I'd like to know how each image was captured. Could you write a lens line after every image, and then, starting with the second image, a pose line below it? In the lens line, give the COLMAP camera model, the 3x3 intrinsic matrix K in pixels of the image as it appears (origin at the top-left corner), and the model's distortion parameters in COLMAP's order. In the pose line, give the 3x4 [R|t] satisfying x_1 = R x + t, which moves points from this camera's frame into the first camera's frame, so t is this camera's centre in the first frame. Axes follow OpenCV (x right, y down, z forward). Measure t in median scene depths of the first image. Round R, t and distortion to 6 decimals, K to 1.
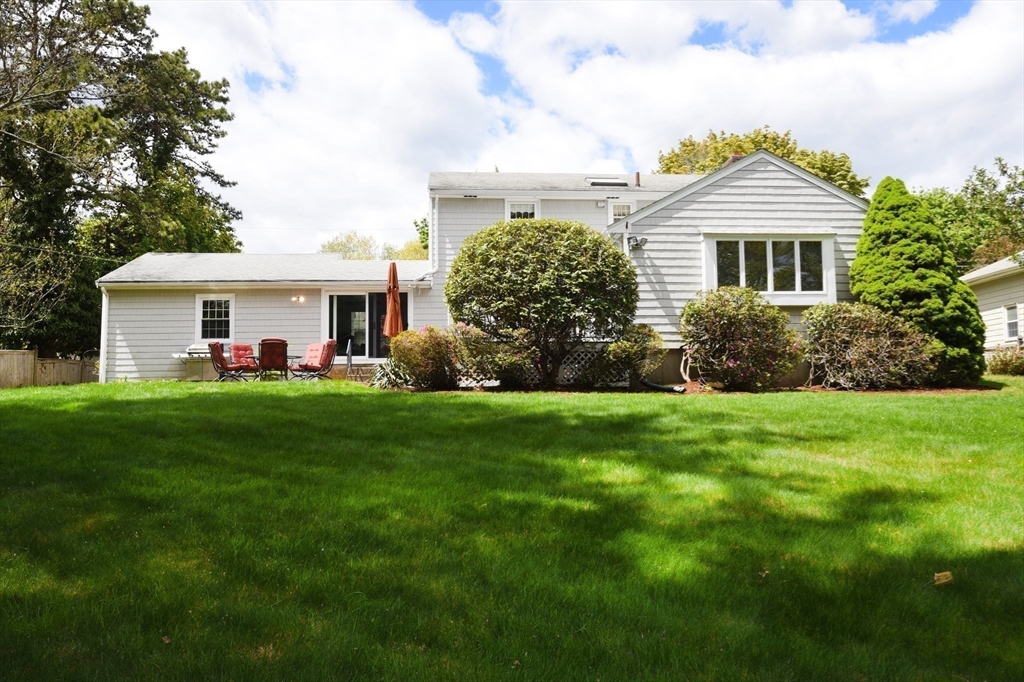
lens RADIAL K [[819.4, 0, 513.2], [0, 819.4, 336.6], [0, 0, 1]] dist [0.007362, -0.000063]
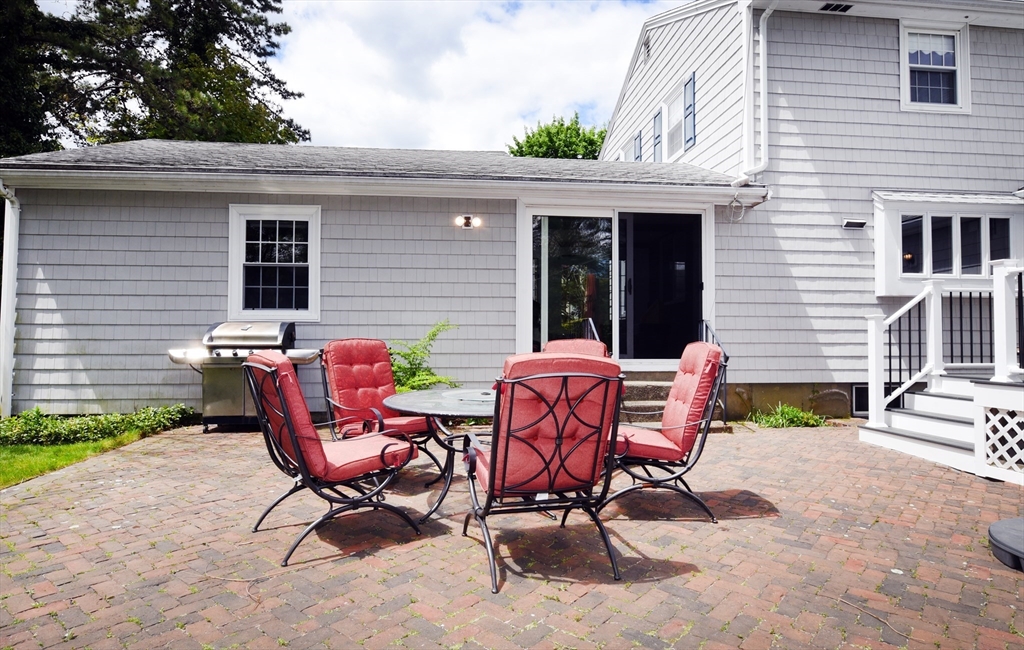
lens RADIAL K [[593.5, 0, 510.7], [0, 593.5, 318.9], [0, 0, 1]] dist [-0.004676, 0.001166]
pose [[0.999438, 0.017647, 0.028501, -0.246860], [-0.019155, 0.998382, 0.053542, -0.011665], [-0.027510, -0.054058, 0.998159, 0.680739]]
